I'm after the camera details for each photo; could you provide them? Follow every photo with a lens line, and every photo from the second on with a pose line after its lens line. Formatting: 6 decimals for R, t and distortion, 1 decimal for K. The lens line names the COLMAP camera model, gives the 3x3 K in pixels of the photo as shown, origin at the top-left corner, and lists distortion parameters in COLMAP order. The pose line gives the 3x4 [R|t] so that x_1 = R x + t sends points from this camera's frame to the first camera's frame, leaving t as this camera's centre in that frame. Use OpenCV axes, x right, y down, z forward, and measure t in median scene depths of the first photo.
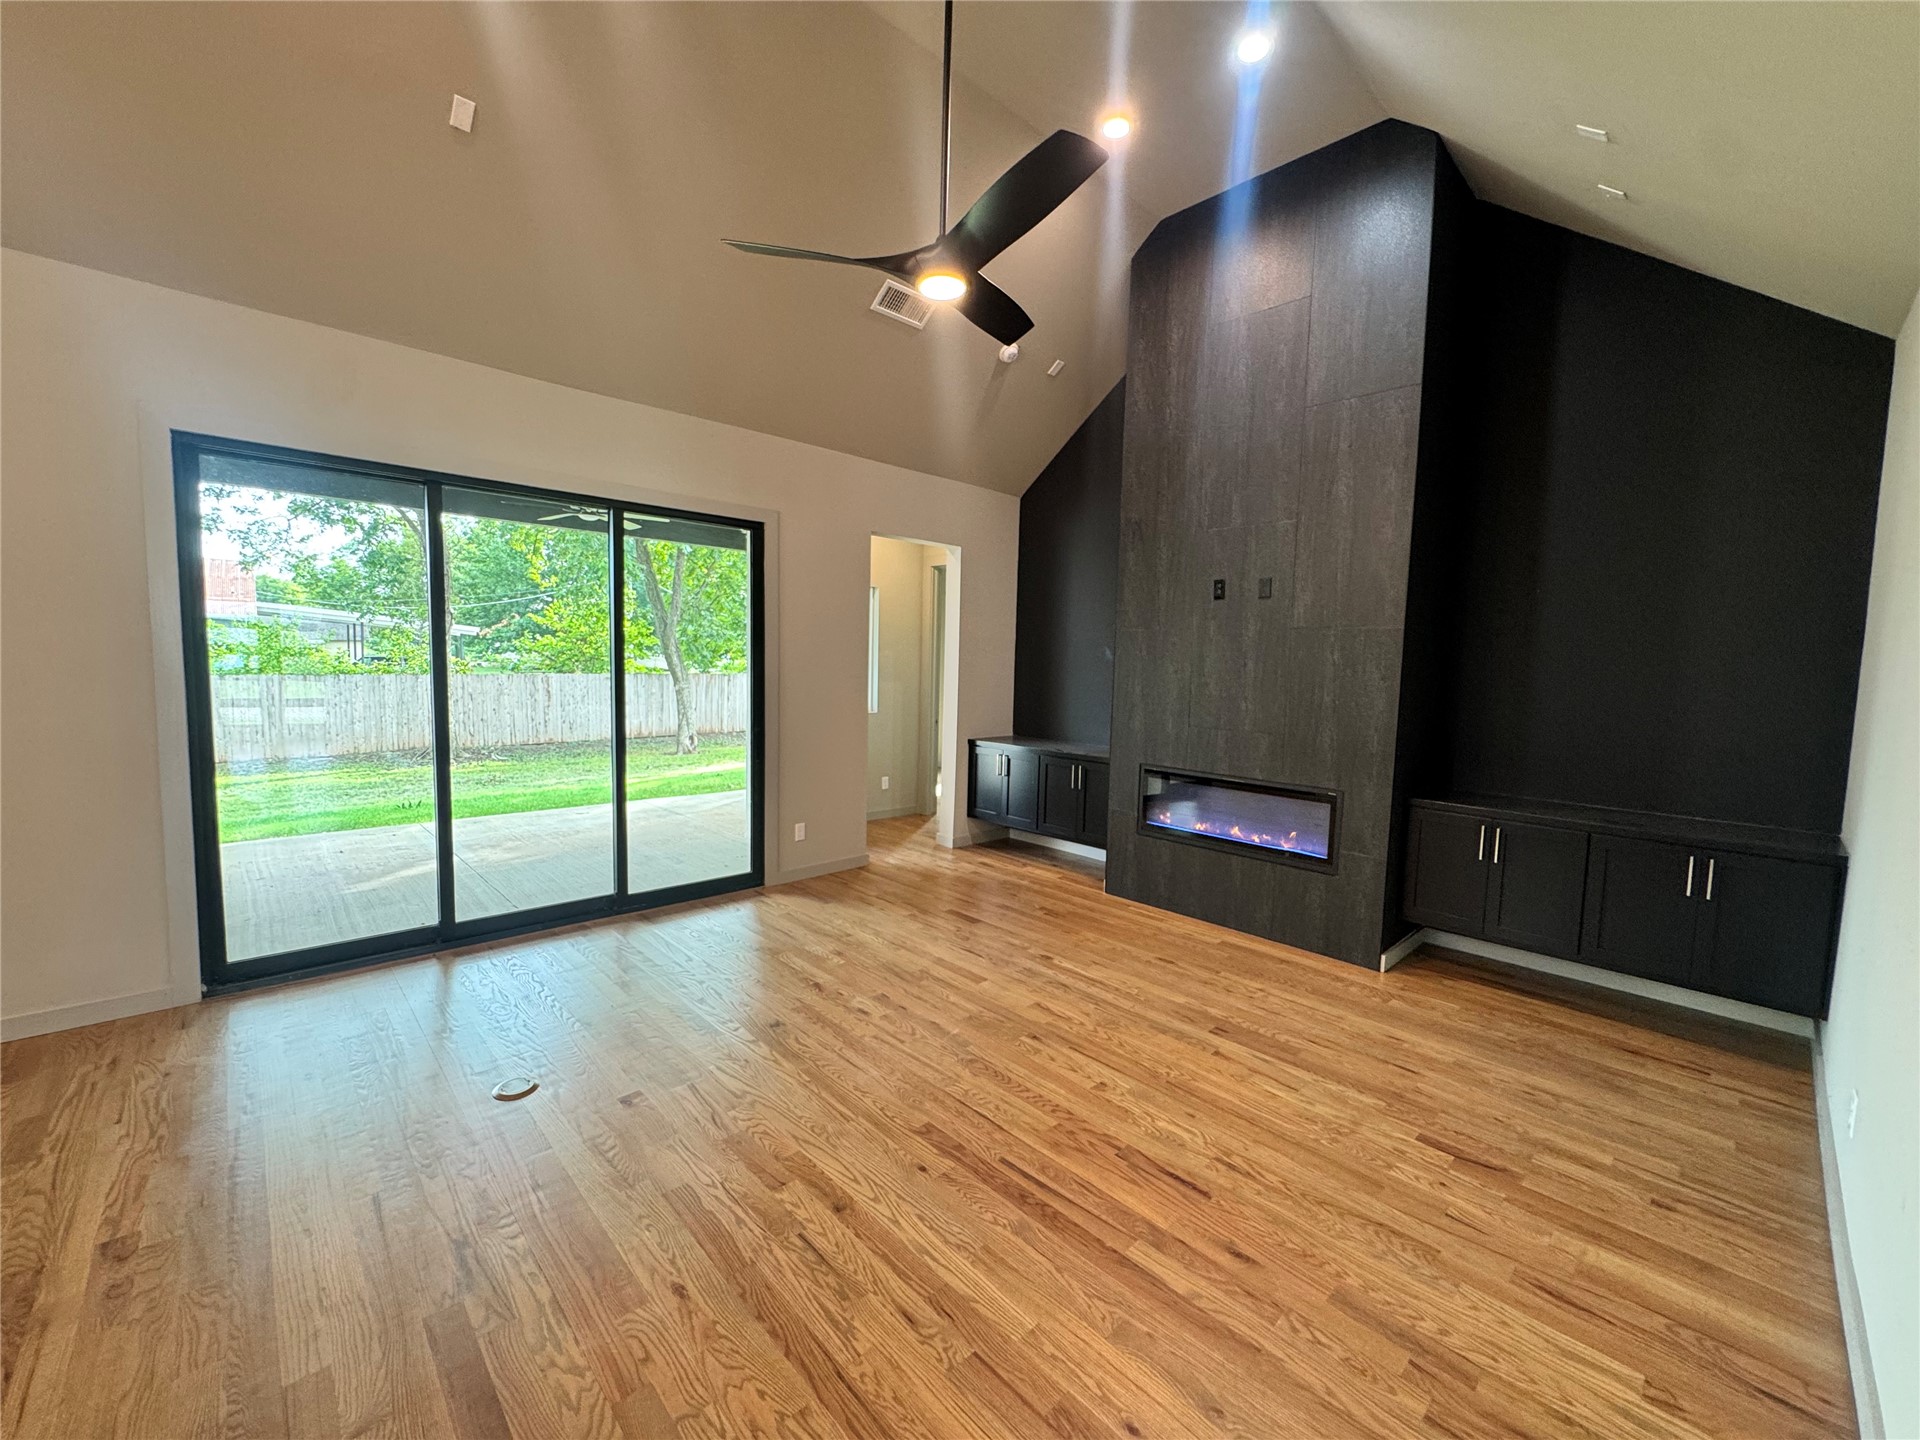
lens RADIAL K [[767.0, 0, 960.0], [0, 767.0, 720.0], [0, 0, 1]] dist [-0.001560, -0.000065]
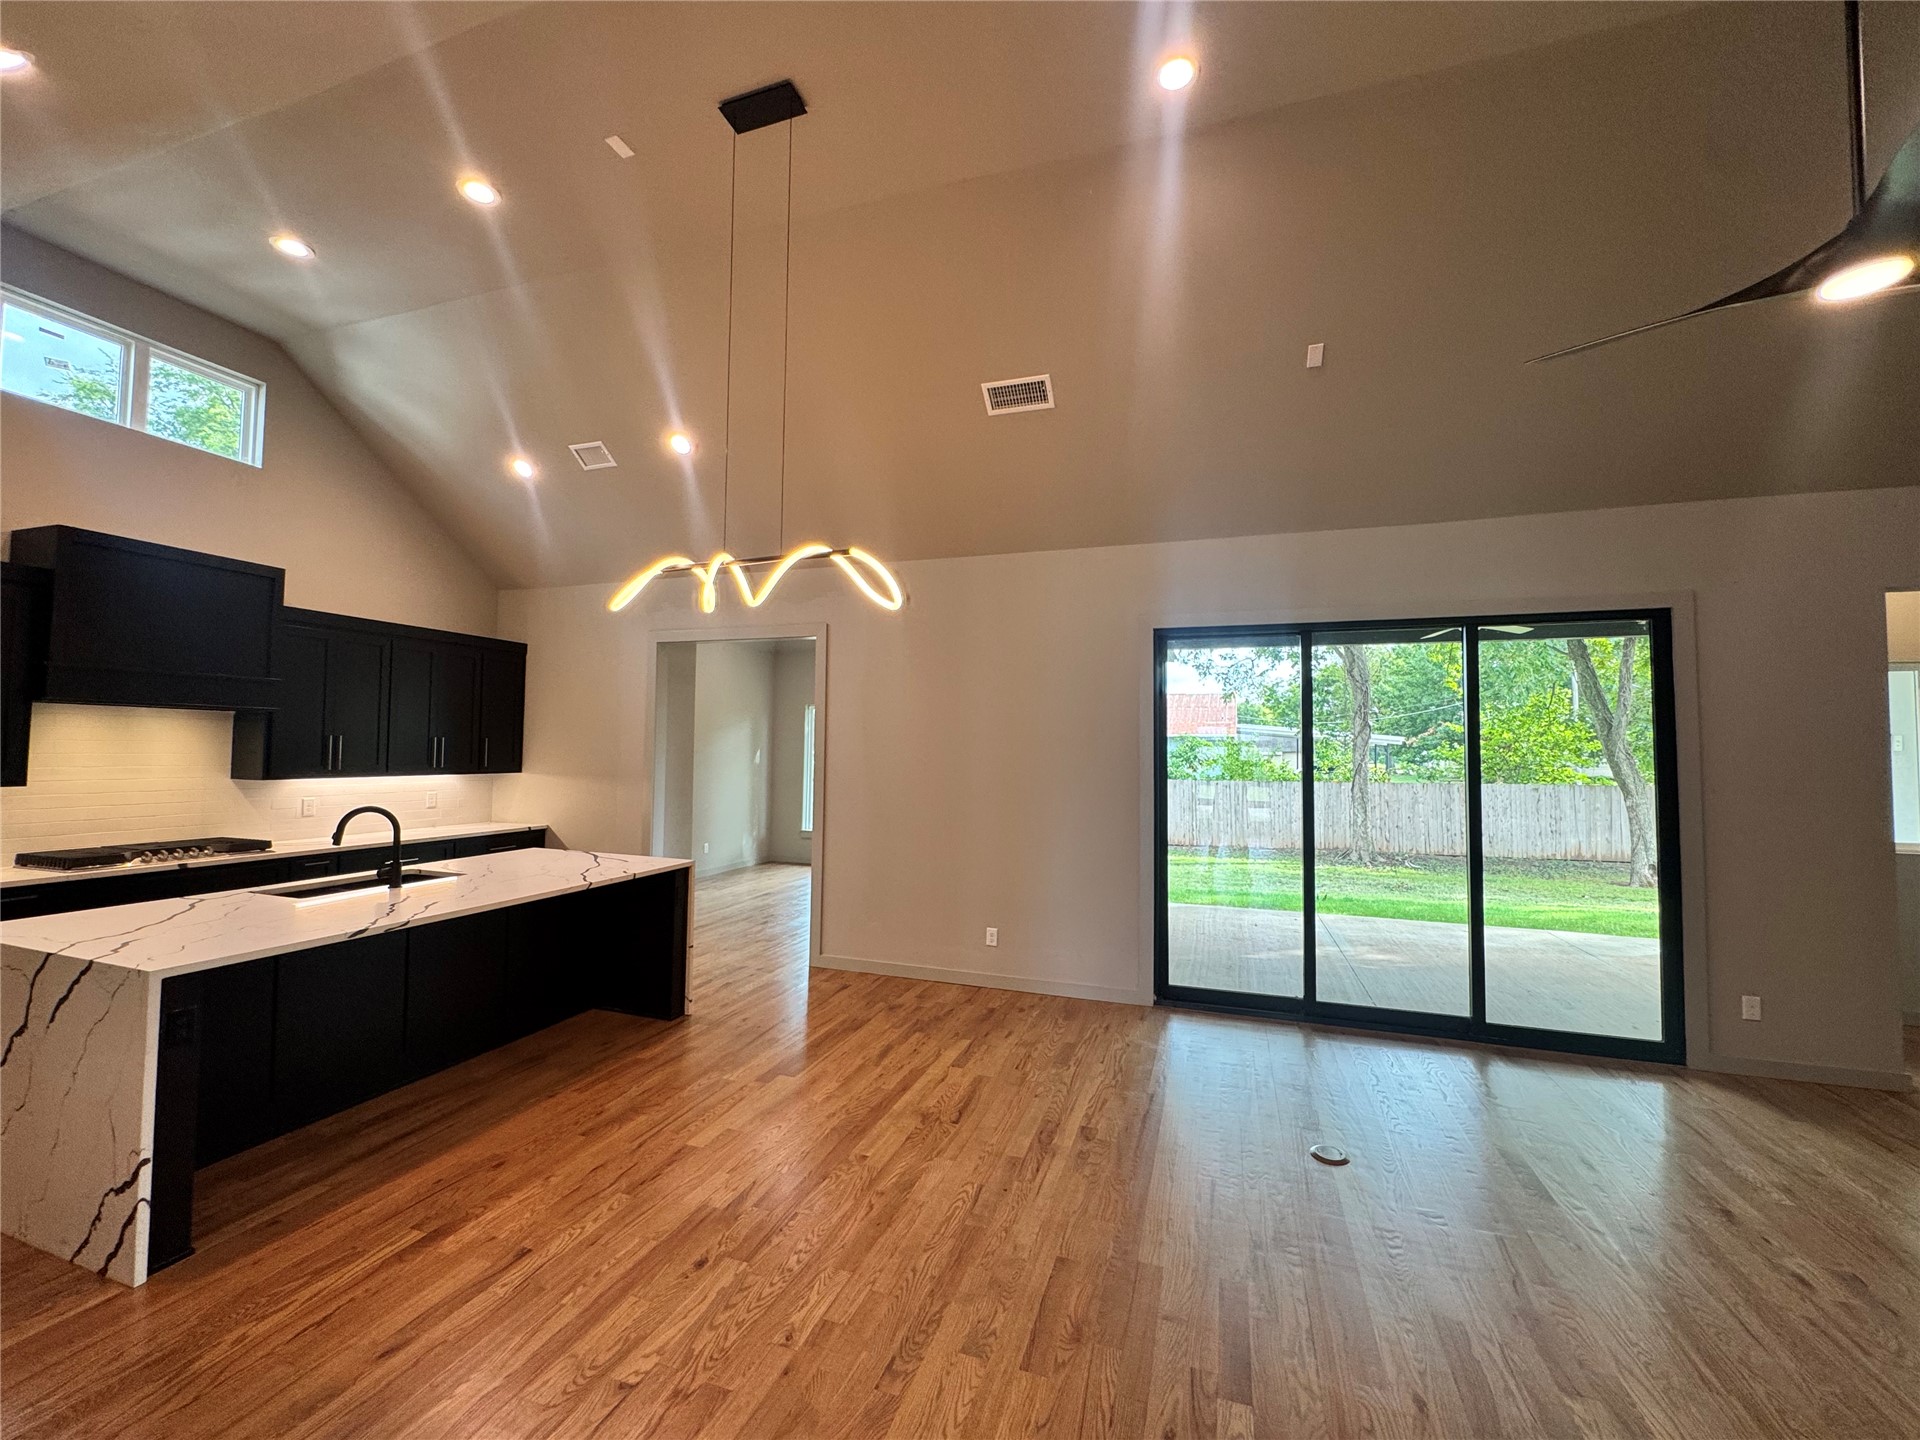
lens RADIAL K [[767.0, 0, 960.0], [0, 767.0, 720.0], [0, 0, 1]] dist [-0.001560, -0.000065]
pose [[0.461223, -0.057307, -0.885432, 0.124991], [-0.066978, 0.992816, -0.099147, -0.005118], [0.884753, 0.105033, 0.454071, -0.038791]]
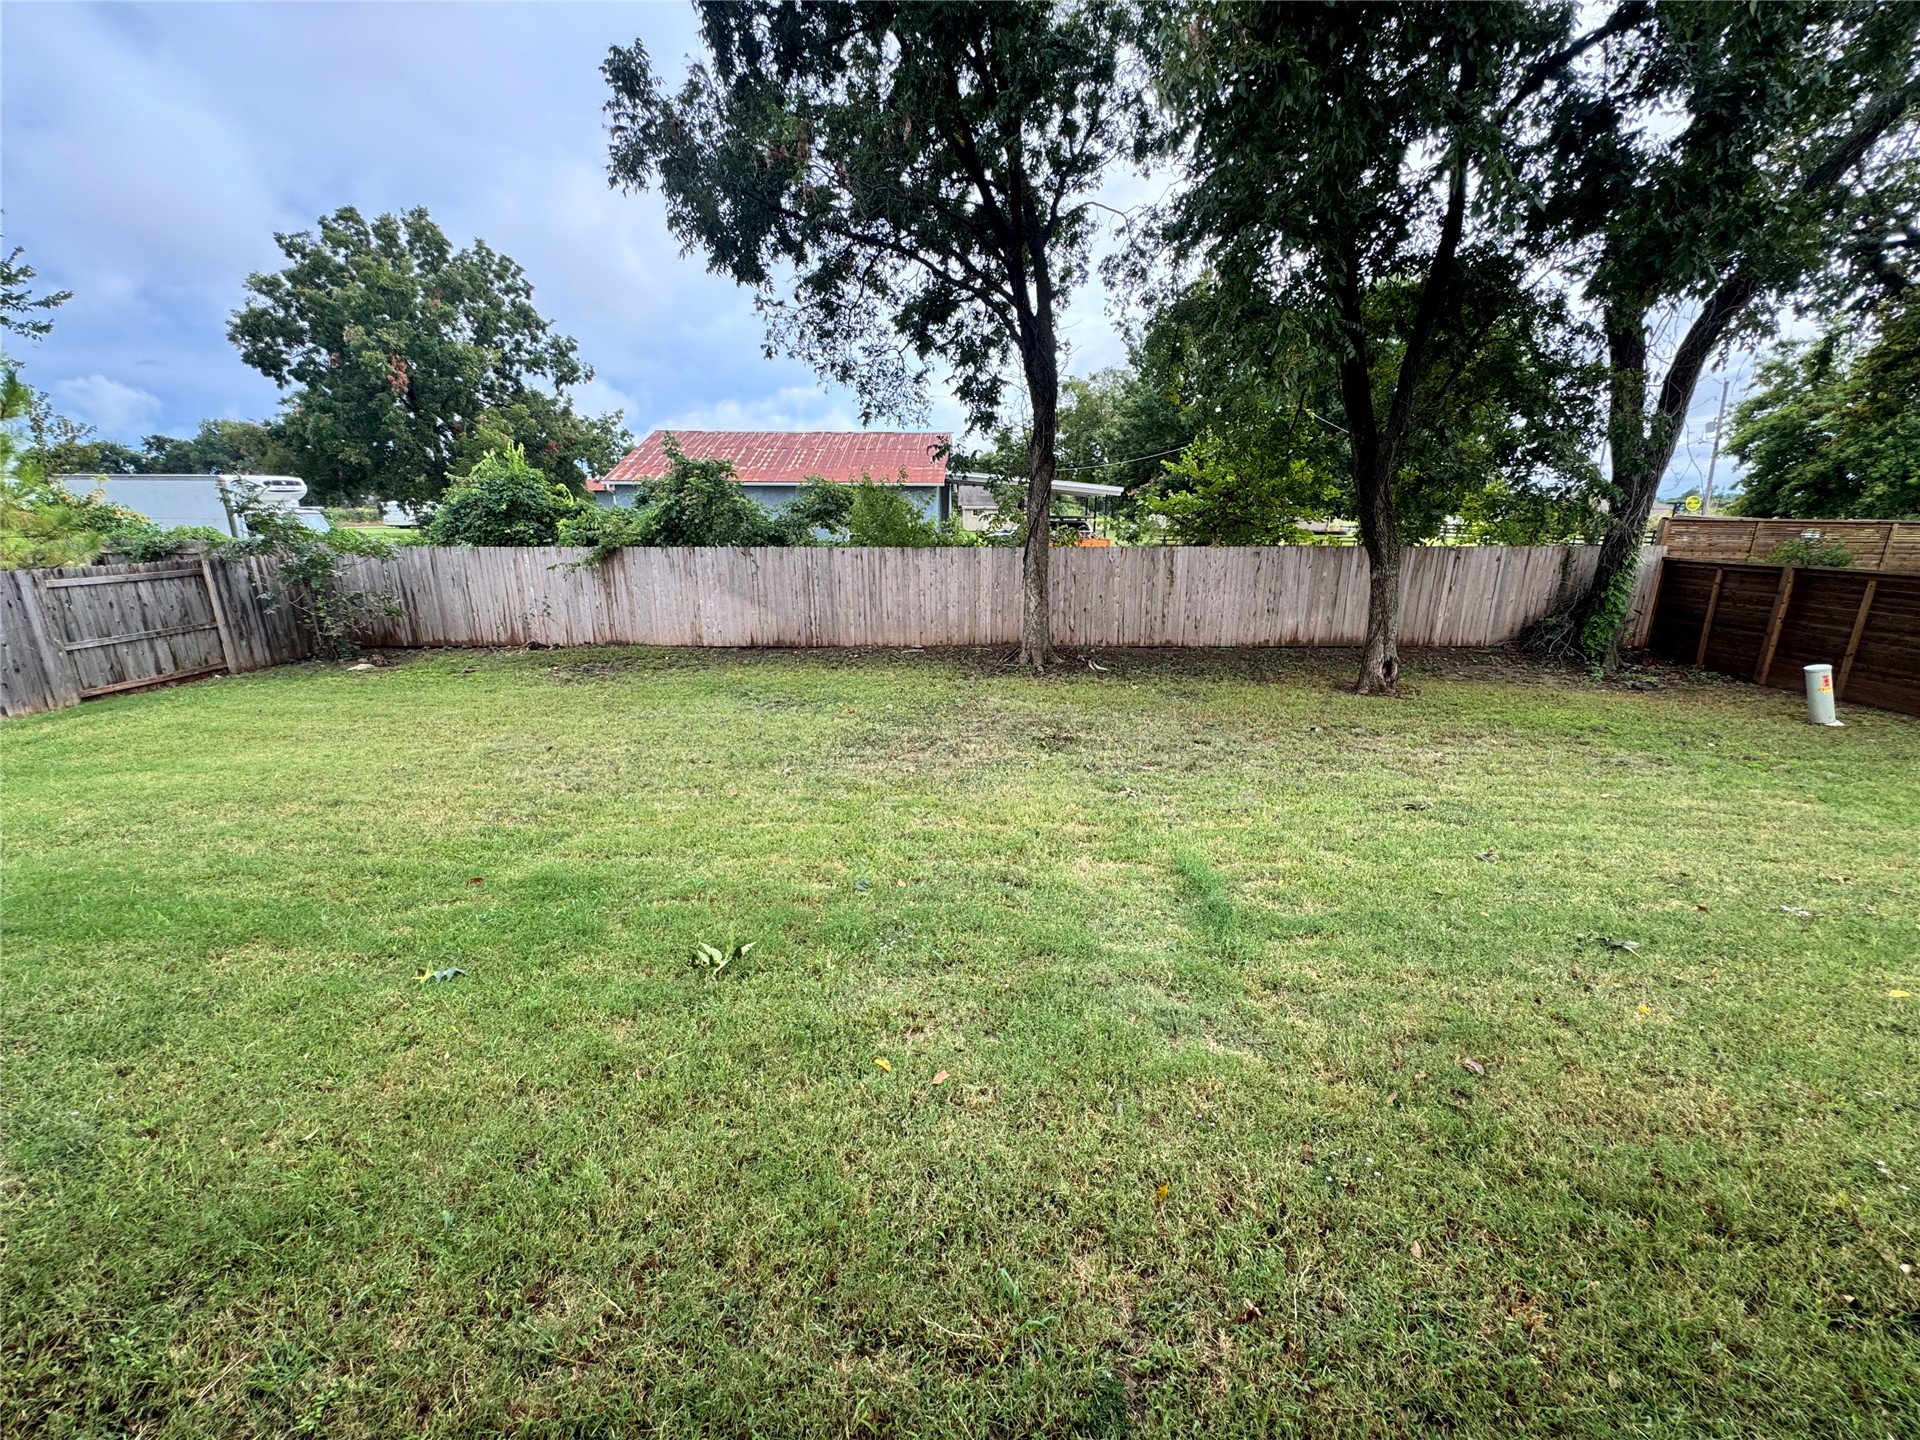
lens RADIAL K [[767.0, 0, 960.0], [0, 767.0, 720.0], [0, 0, 1]] dist [-0.001560, -0.000065]
pose [[0.708379, 0.165822, -0.686077, -0.773436], [-0.042150, 0.980215, 0.193393, -0.143445], [0.704572, -0.108078, 0.701354, 1.615248]]
